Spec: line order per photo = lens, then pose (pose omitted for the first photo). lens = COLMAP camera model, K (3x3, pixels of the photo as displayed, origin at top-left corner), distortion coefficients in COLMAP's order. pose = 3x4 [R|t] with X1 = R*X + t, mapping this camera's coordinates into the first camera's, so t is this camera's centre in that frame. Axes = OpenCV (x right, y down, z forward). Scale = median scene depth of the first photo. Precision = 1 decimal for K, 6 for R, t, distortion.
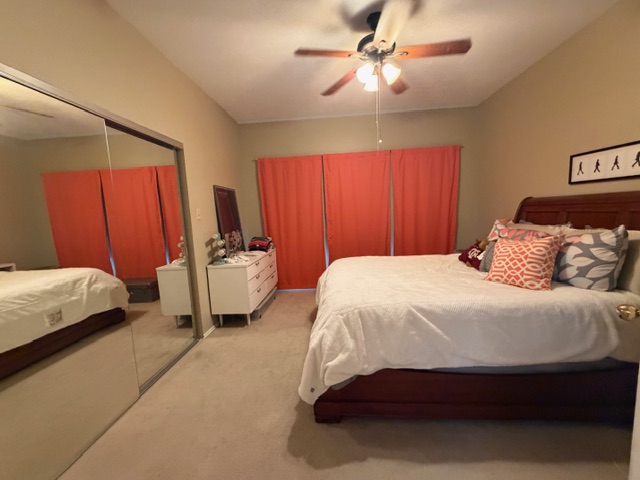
lens RADIAL K [[254.4, 0, 320.0], [0, 254.4, 240.0], [0, 0, 1]] dist [-0.000517, 0.000110]
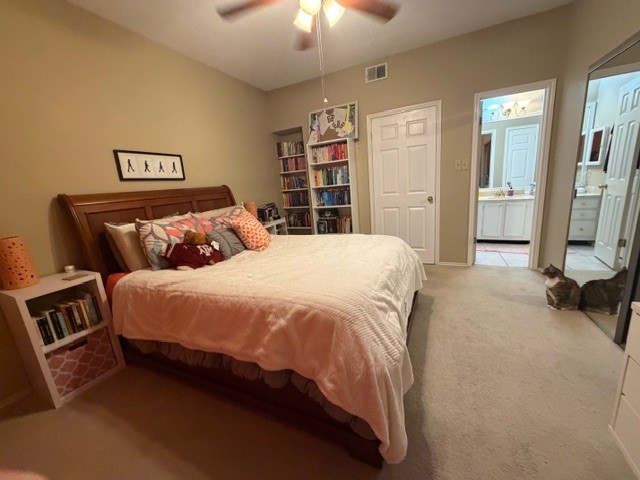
lens RADIAL K [[254.4, 0, 320.0], [0, 254.4, 240.0], [0, 0, 1]] dist [-0.000517, 0.000110]
pose [[-0.916330, 0.037220, 0.398689, -0.070051], [0.166640, 0.940801, 0.295169, -0.181248], [-0.364101, 0.336910, -0.868287, 1.765003]]
